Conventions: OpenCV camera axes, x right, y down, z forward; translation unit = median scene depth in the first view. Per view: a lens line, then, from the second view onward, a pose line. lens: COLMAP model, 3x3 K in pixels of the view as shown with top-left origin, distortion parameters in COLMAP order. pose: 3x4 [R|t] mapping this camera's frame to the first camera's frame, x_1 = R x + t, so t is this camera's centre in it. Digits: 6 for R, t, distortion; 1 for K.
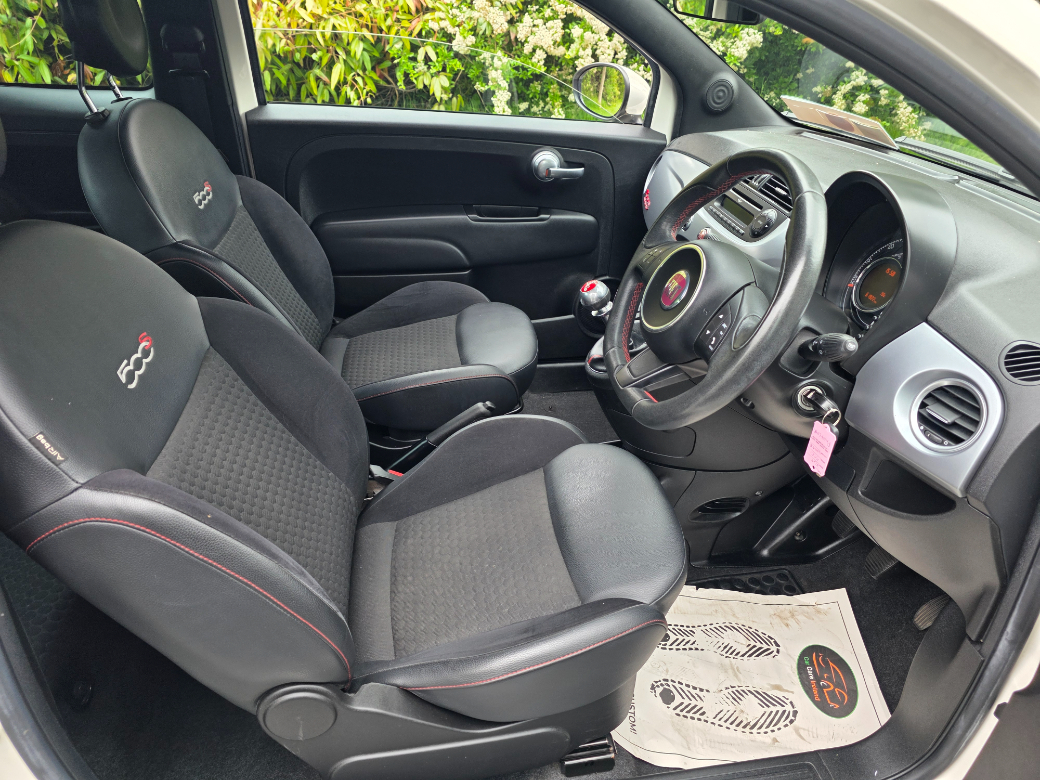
lens RADIAL K [[692.6, 0, 520.0], [0, 692.6, 390.0], [0, 0, 1]] dist [0.027158, -0.002692]
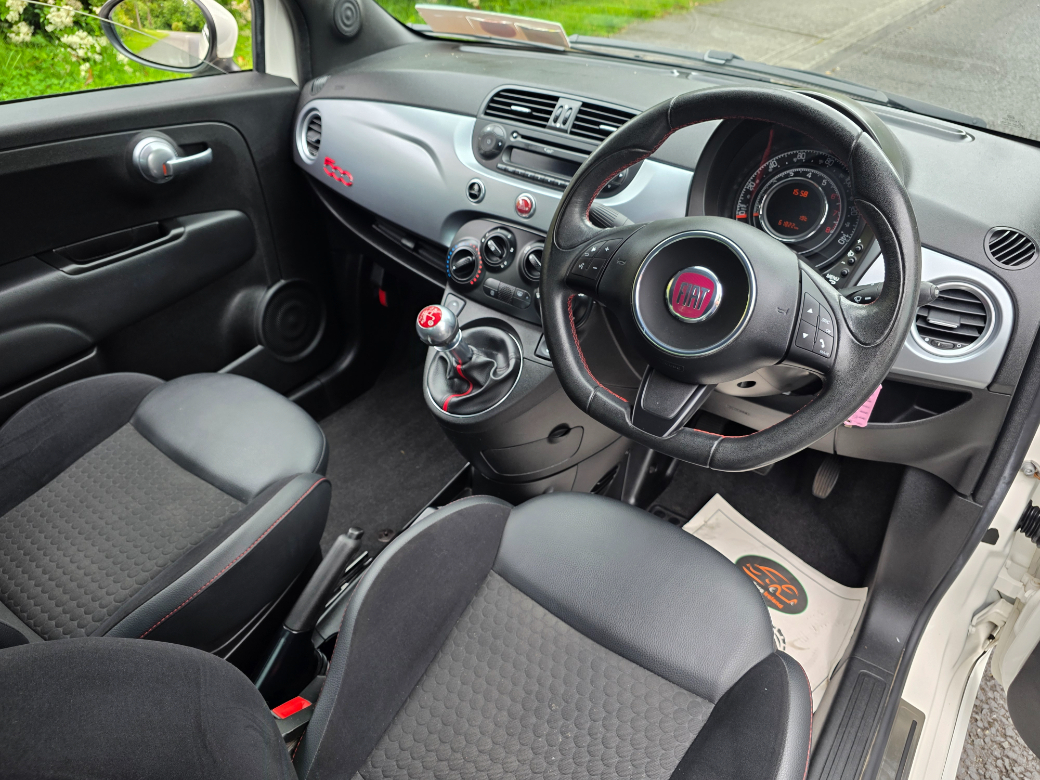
lens RADIAL K [[716.1, 0, 516.4], [0, 716.1, 397.0], [0, 0, 1]] dist [0.009930, 0.001070]
pose [[0.698909, -0.441401, 0.562754, -0.216926], [0.372561, 0.896342, 0.240354, -0.165729], [-0.610512, 0.041674, 0.790910, 0.276374]]
